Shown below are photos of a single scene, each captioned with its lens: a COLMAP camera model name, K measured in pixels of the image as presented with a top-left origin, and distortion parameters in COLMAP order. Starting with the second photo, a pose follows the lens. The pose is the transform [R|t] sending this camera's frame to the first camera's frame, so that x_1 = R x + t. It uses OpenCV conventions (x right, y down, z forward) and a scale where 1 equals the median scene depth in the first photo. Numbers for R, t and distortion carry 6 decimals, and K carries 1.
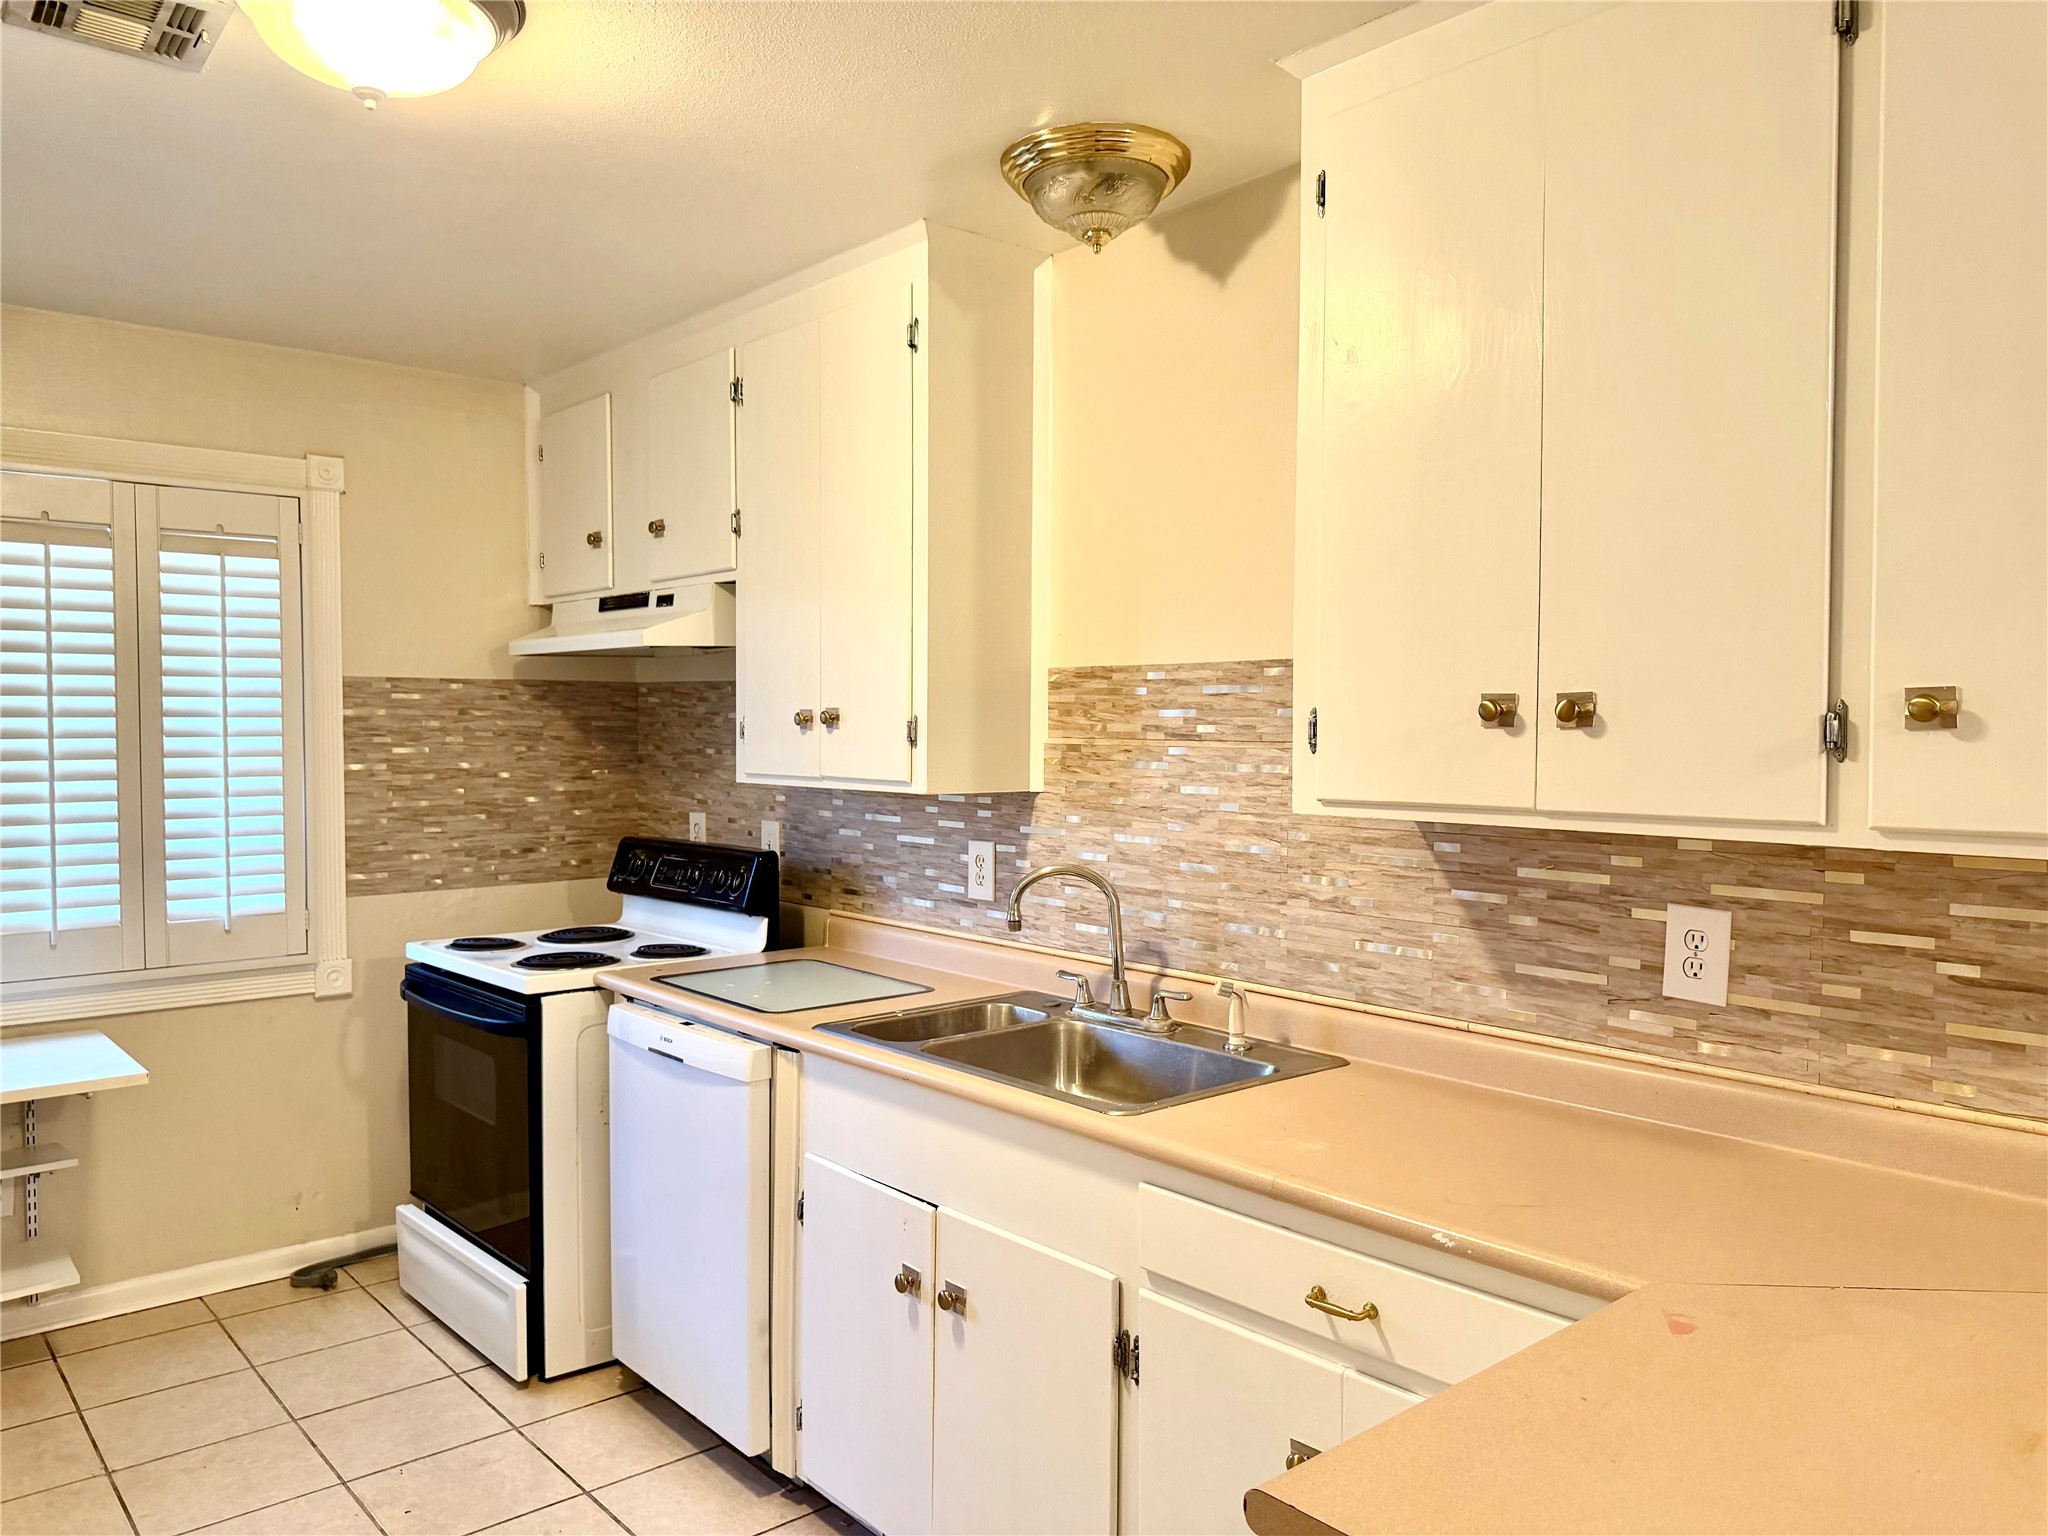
lens RADIAL K [[1468.1, 0, 1037.3], [0, 1468.1, 764.0], [0, 0, 1]] dist [0.027677, -0.048313]
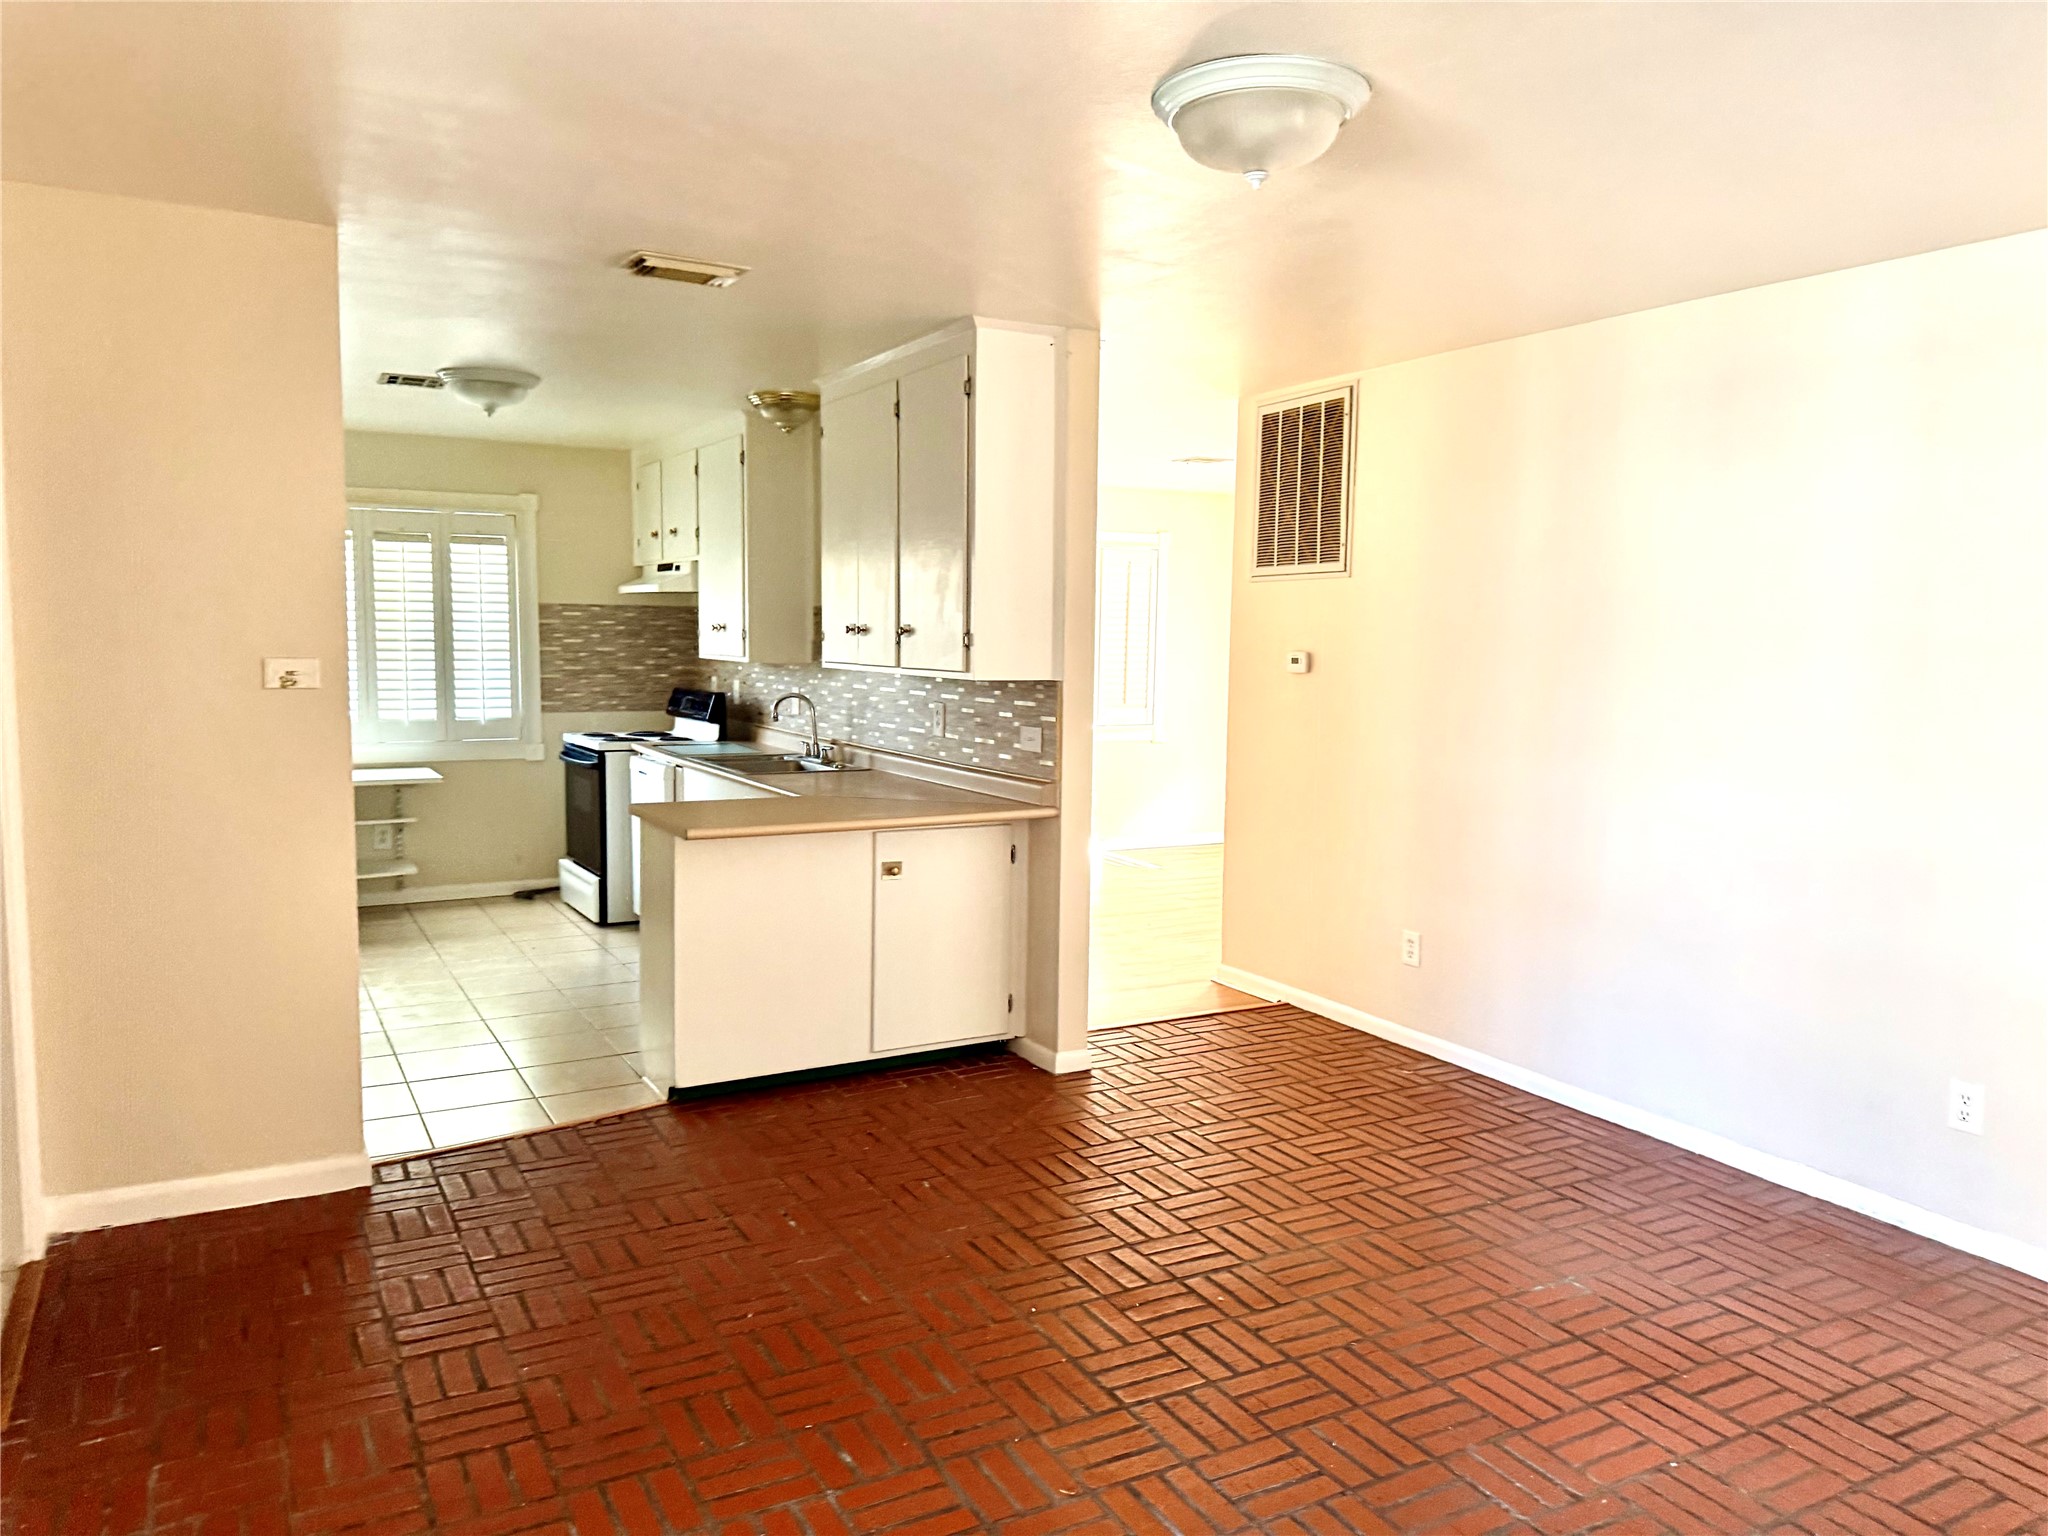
lens RADIAL K [[1468.1, 0, 1047.5], [0, 1468.1, 764.4], [0, 0, 1]] dist [0.027677, -0.048313]
pose [[0.980052, 0.031136, -0.196287, 0.755515], [-0.018440, 0.997637, 0.066180, 0.018093], [0.197884, -0.061240, 0.978310, -1.039979]]
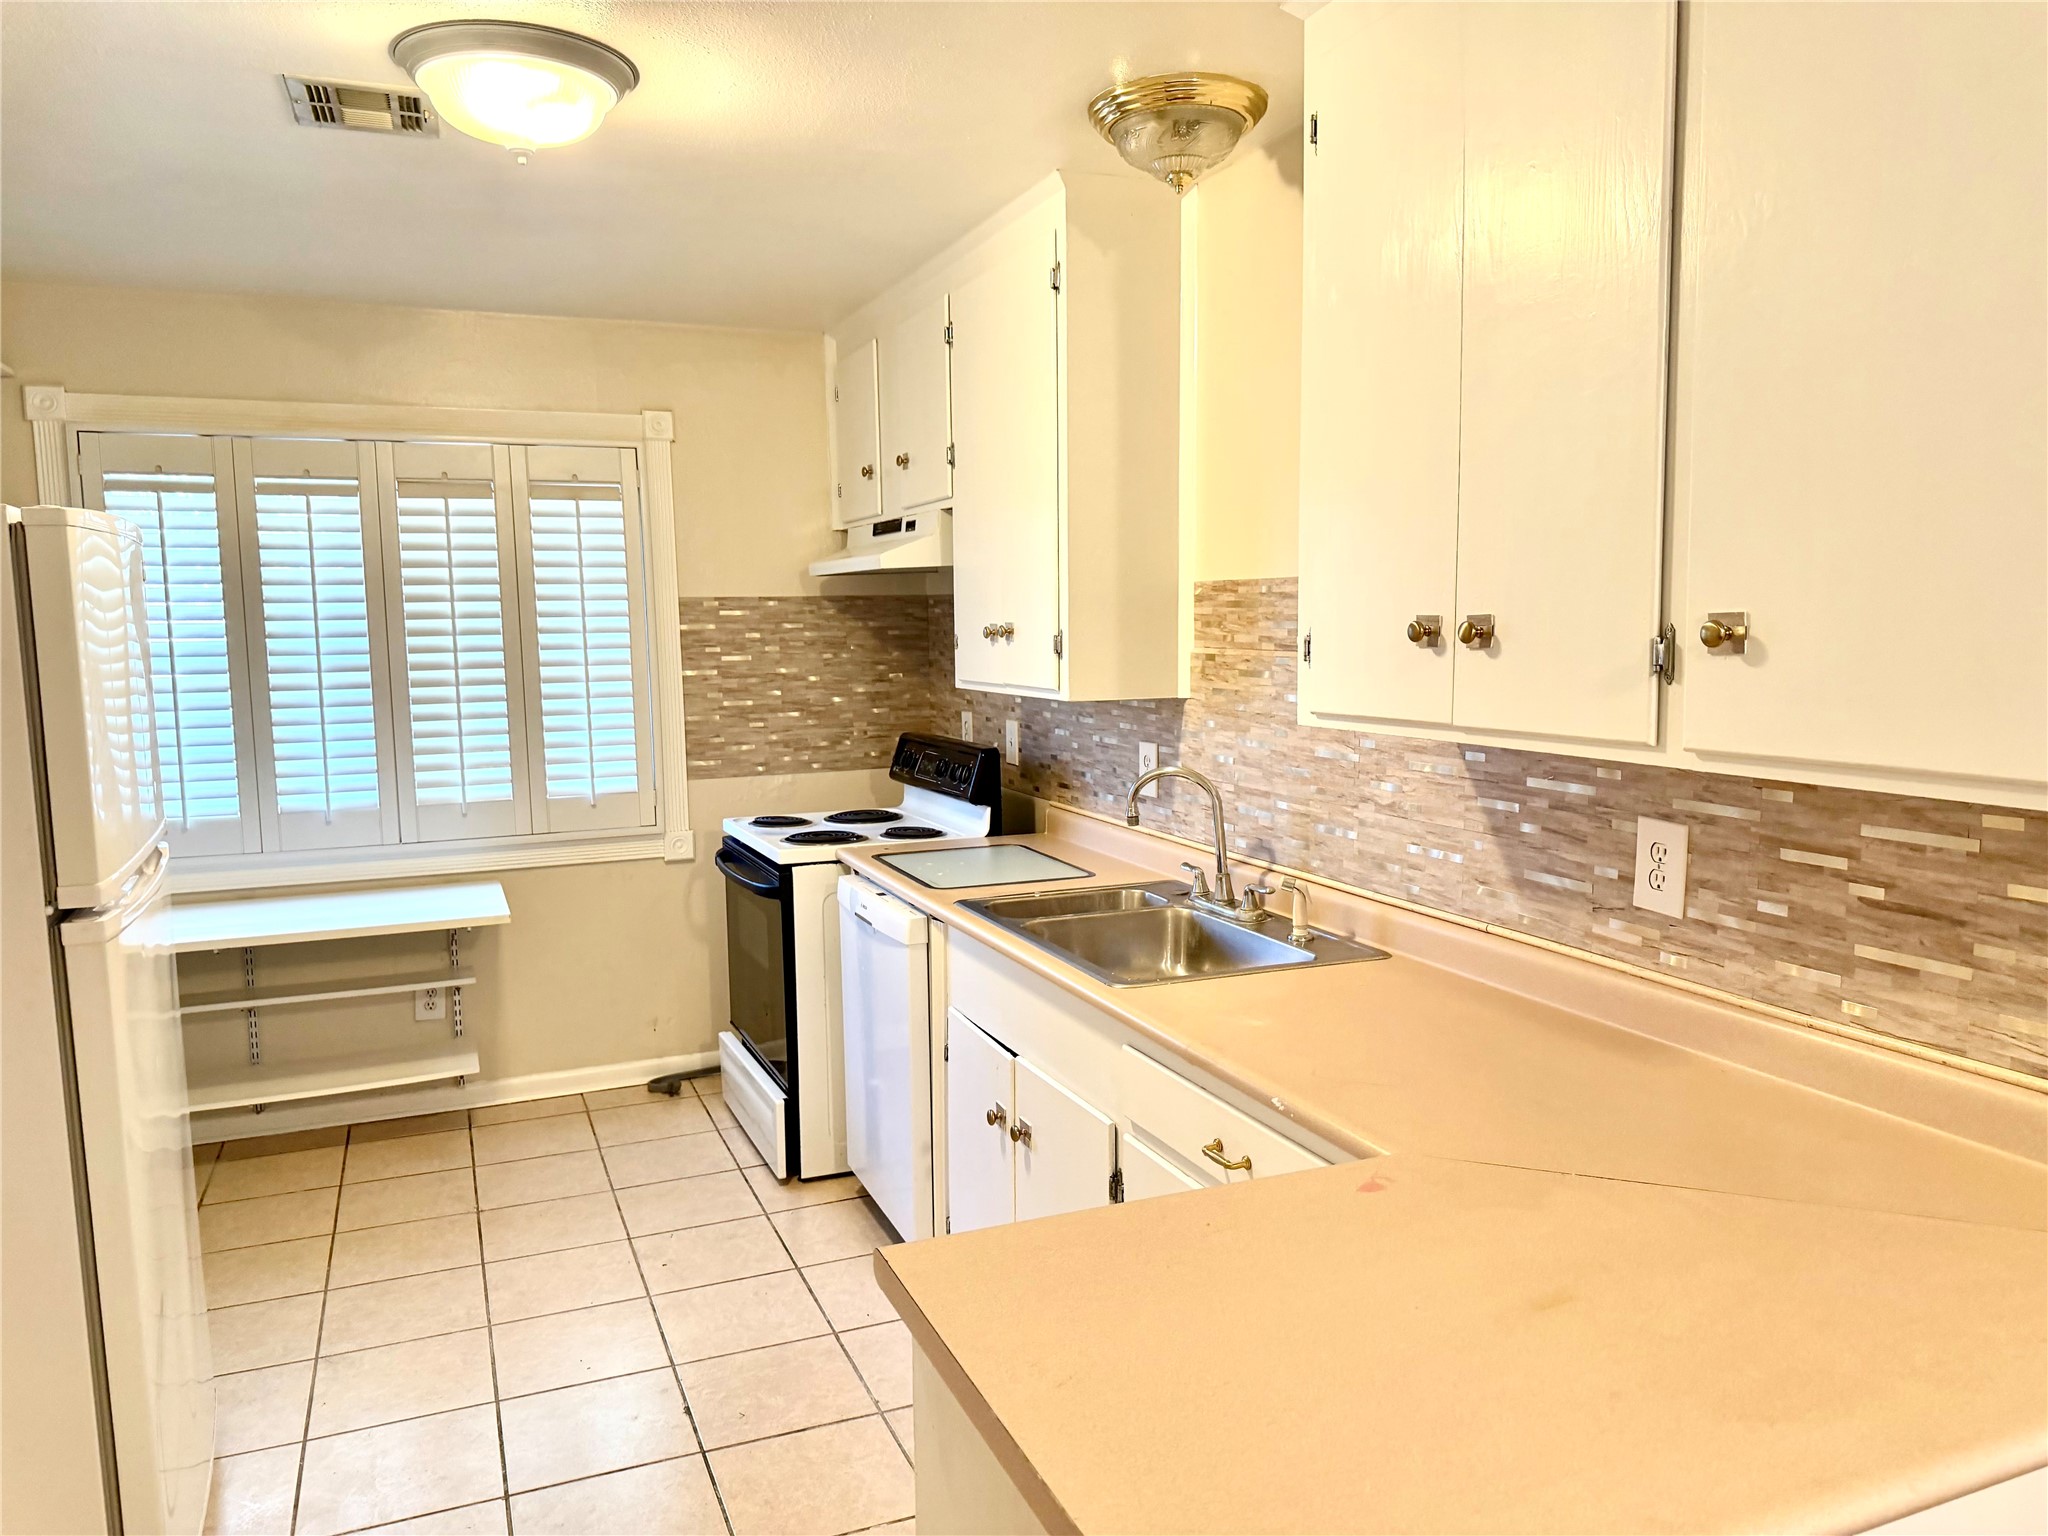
lens RADIAL K [[1468.1, 0, 1037.1], [0, 1468.1, 778.4], [0, 0, 1]] dist [0.027677, -0.048313]
pose [[0.947901, 0.020032, -0.317935, 0.233334], [0.006920, 0.996491, 0.083419, -0.012552], [0.318490, -0.081273, 0.944436, -0.059060]]
